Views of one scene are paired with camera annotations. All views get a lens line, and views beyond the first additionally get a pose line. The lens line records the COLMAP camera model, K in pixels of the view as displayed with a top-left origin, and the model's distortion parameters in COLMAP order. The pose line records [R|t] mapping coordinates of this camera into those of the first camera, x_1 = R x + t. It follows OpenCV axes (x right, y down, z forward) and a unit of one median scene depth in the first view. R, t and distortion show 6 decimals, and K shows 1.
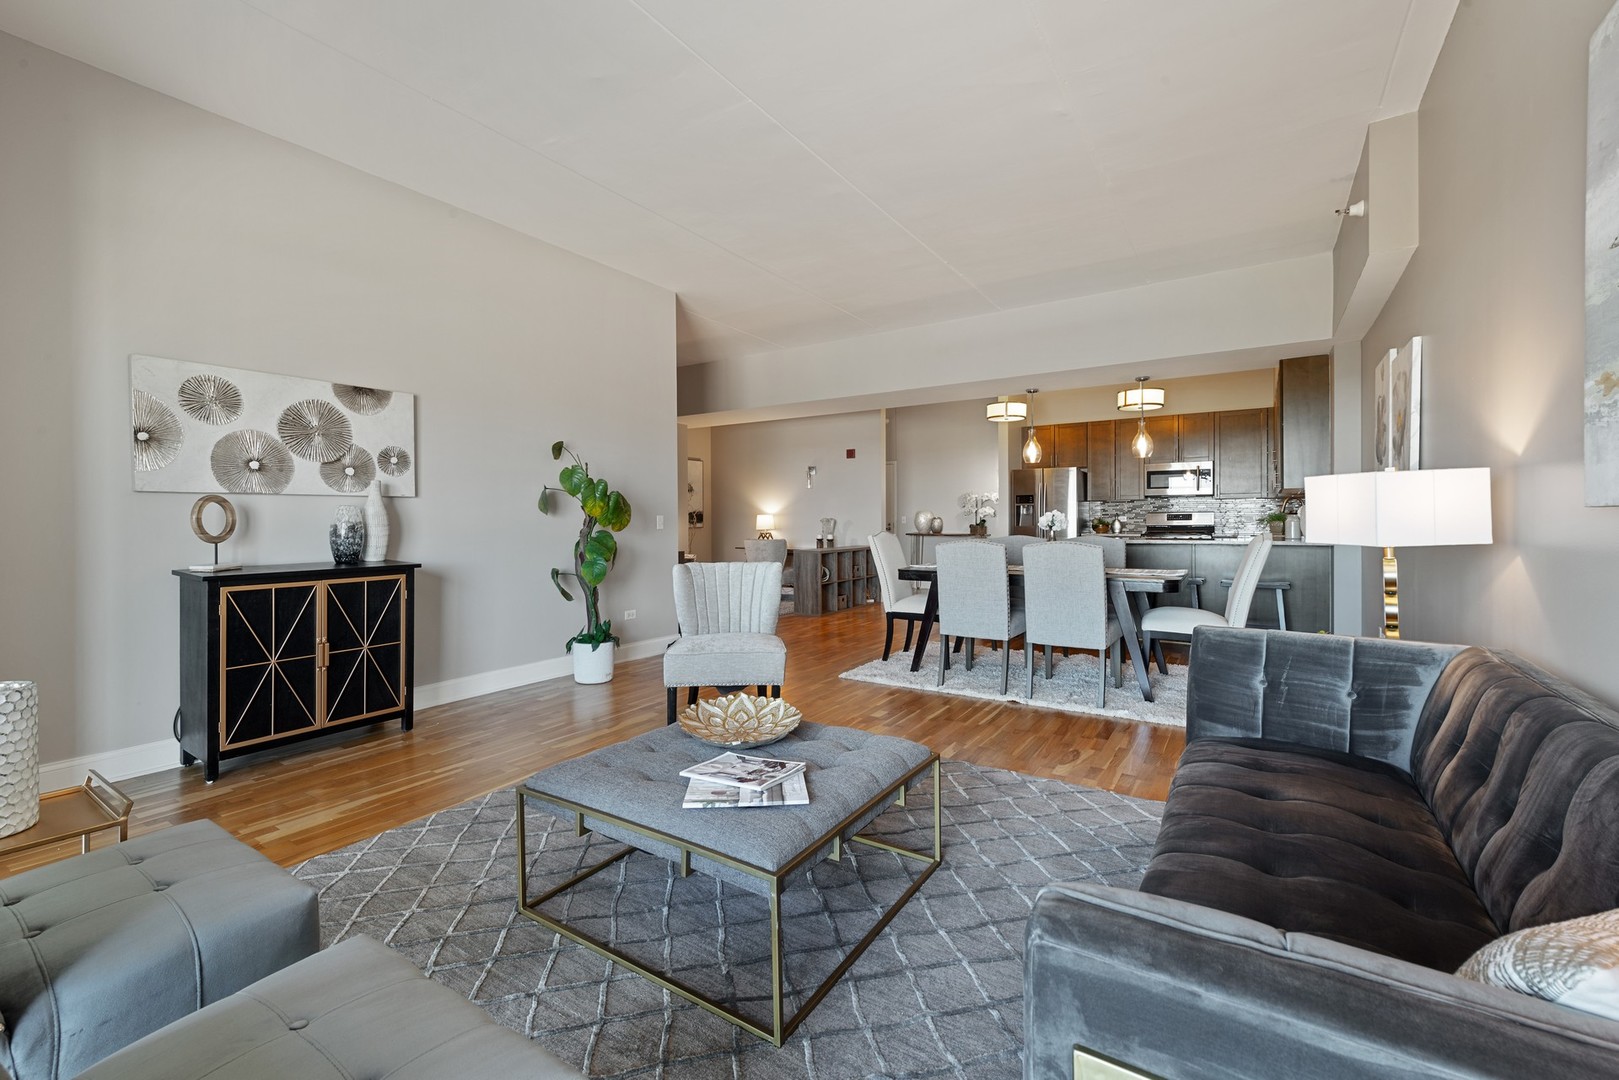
lens RADIAL K [[680.3, 0, 803.7], [0, 680.3, 543.8], [0, 0, 1]] dist [0.000766, -0.000173]
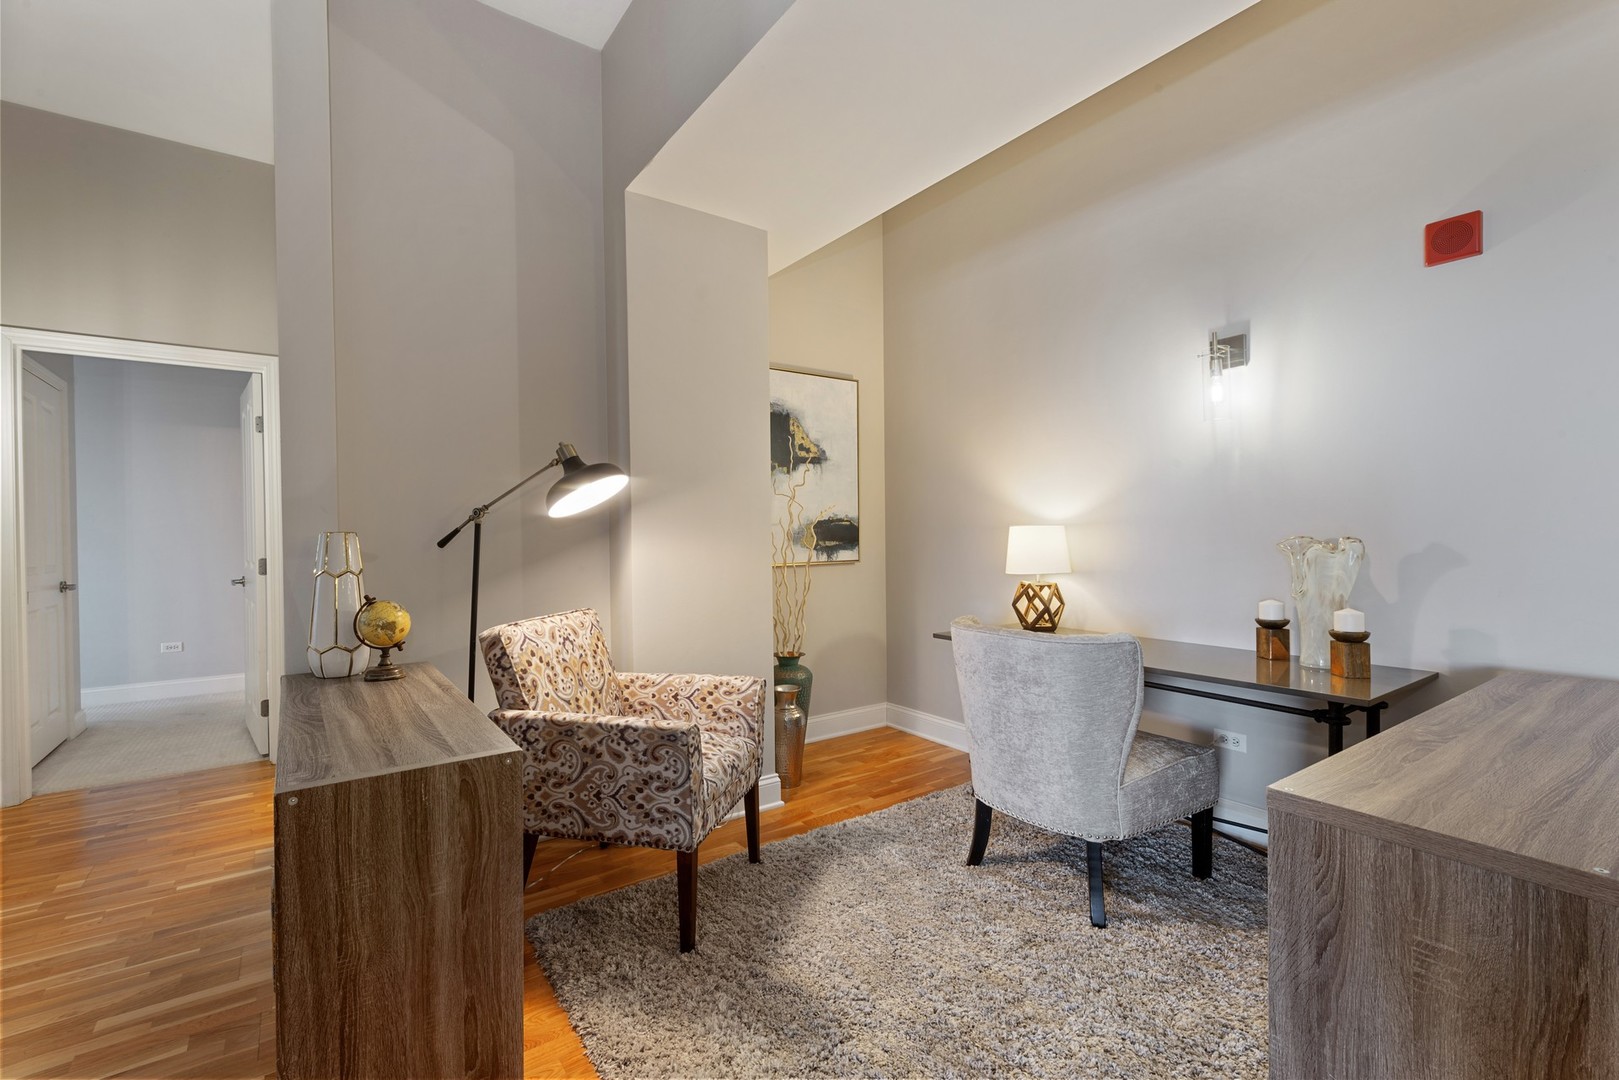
lens RADIAL K [[720.6, 0, 798.9], [0, 720.6, 540.2], [0, 0, 1]] dist [0.008297, -0.000837]
pose [[0.937349, -0.005655, -0.348346, -0.045797], [-0.003443, 0.999669, -0.025493, -0.028474], [0.348375, 0.025095, 0.937019, 0.692477]]
